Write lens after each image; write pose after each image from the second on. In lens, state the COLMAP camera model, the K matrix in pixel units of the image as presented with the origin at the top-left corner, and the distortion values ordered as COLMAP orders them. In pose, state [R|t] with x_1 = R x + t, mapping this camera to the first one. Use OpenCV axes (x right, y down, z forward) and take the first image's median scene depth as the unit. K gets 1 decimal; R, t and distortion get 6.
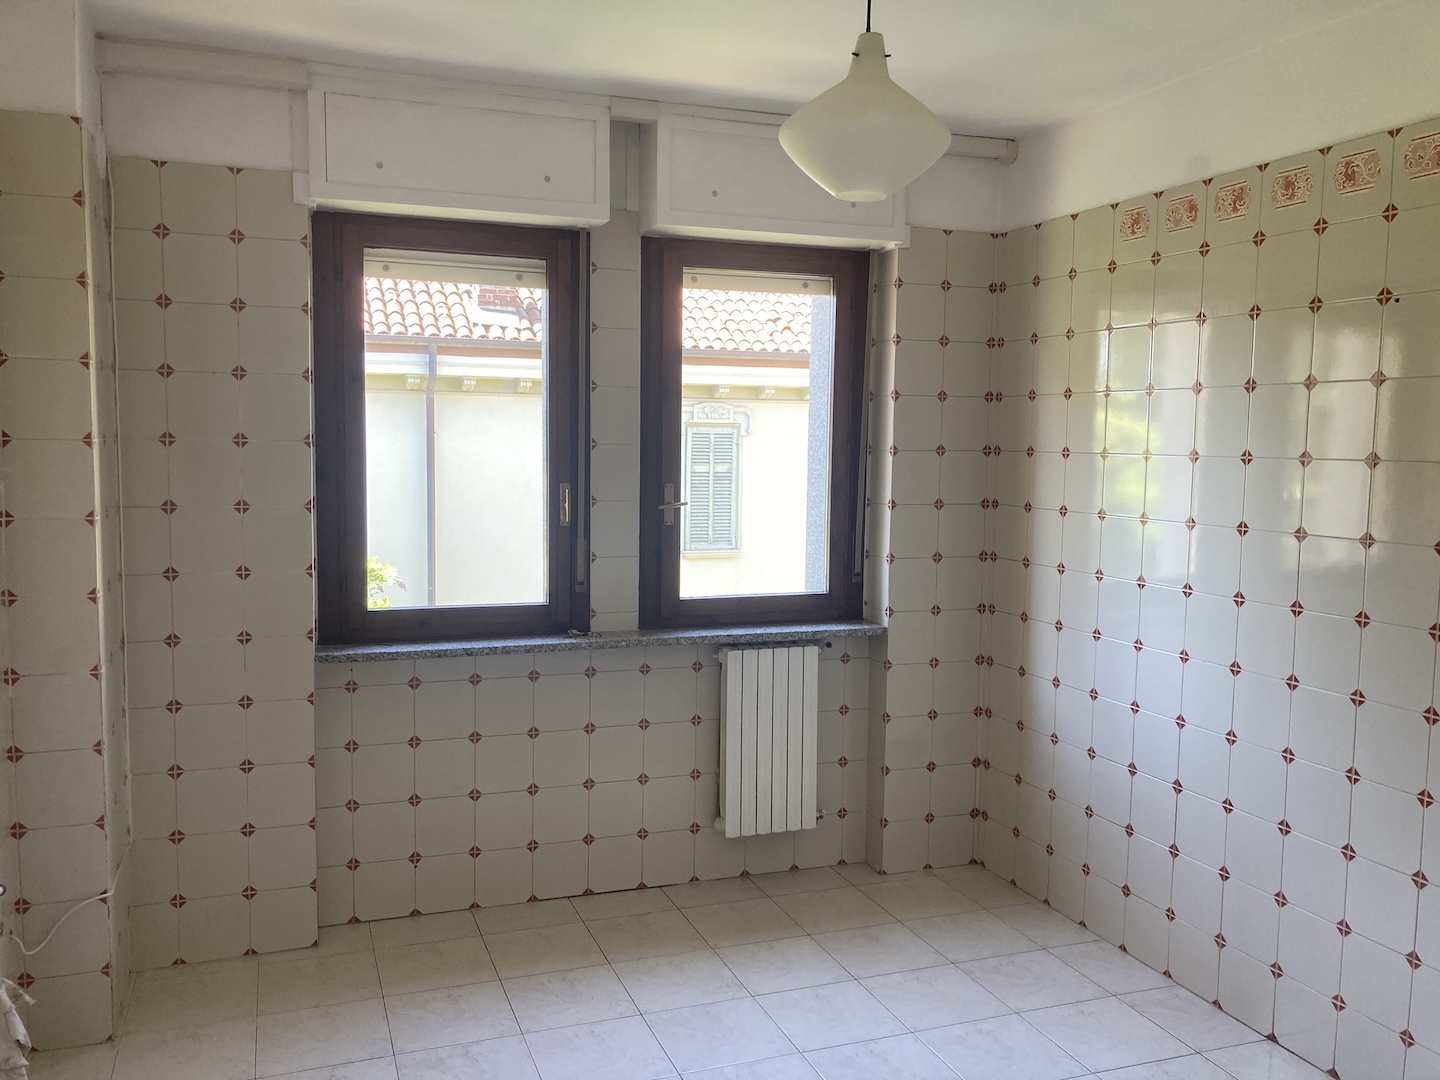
lens RADIAL K [[1216.4, 0, 724.1], [0, 1216.4, 544.1], [0, 0, 1]] dist [0.016744, -0.029730]
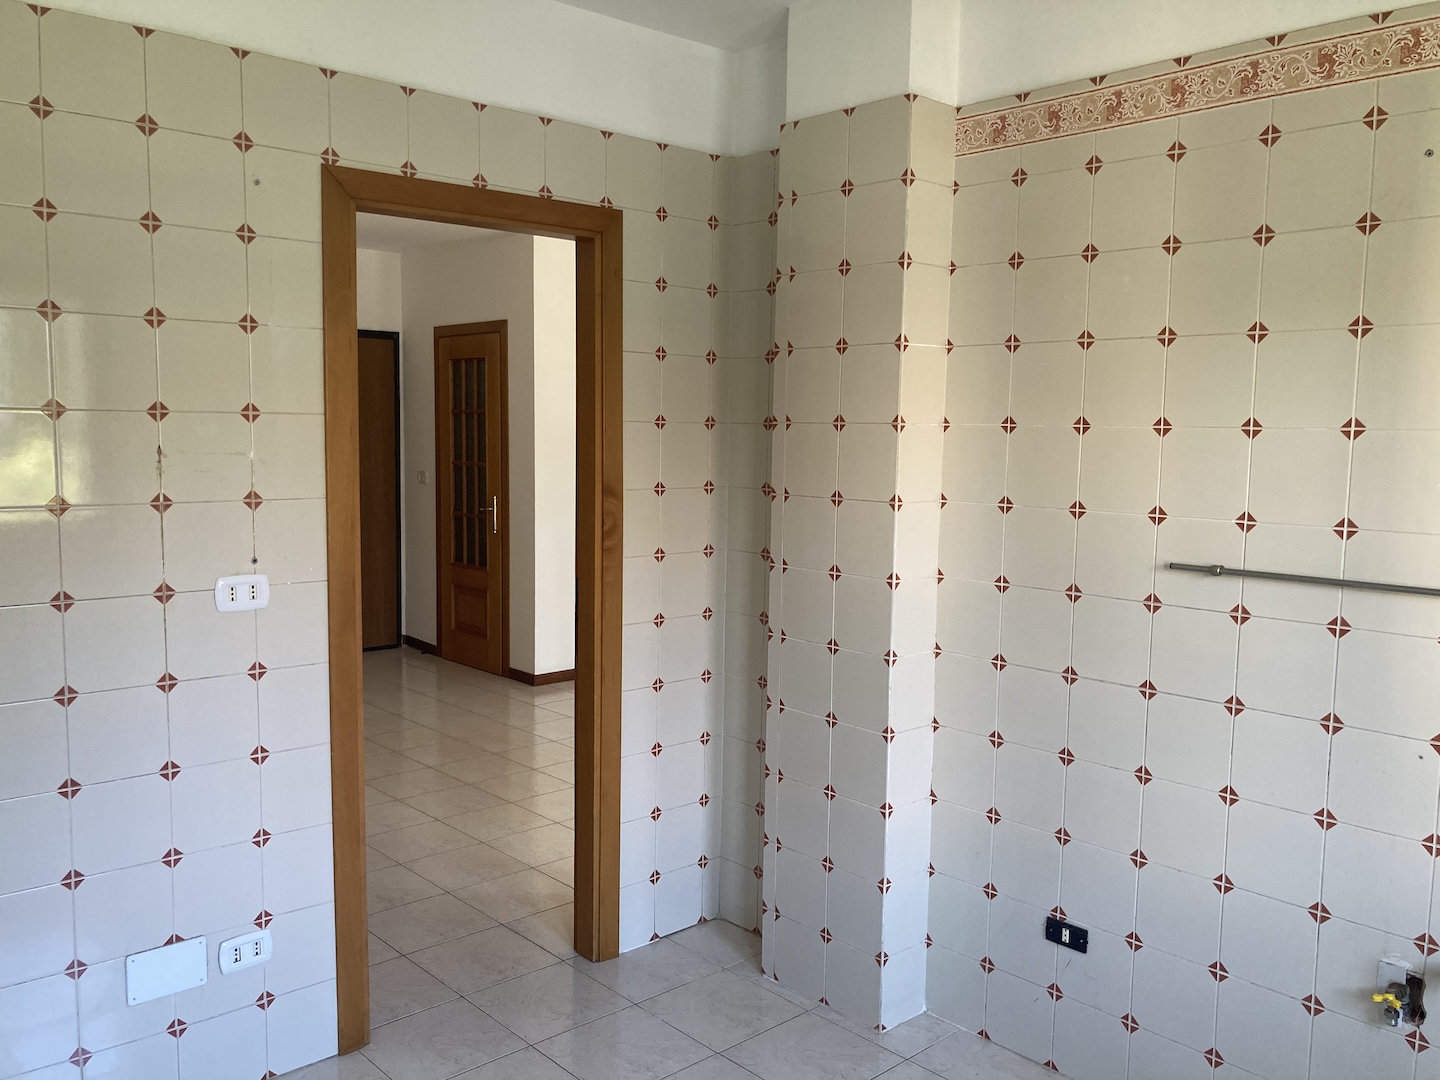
lens RADIAL K [[1216.4, 0, 705.1], [0, 1216.4, 536.9], [0, 0, 1]] dist [0.016744, -0.029730]
pose [[0.933556, -0.045342, 0.355552, -0.123844], [0.037817, 0.998890, 0.028090, -0.029878], [-0.356431, -0.012778, 0.934234, 0.329221]]
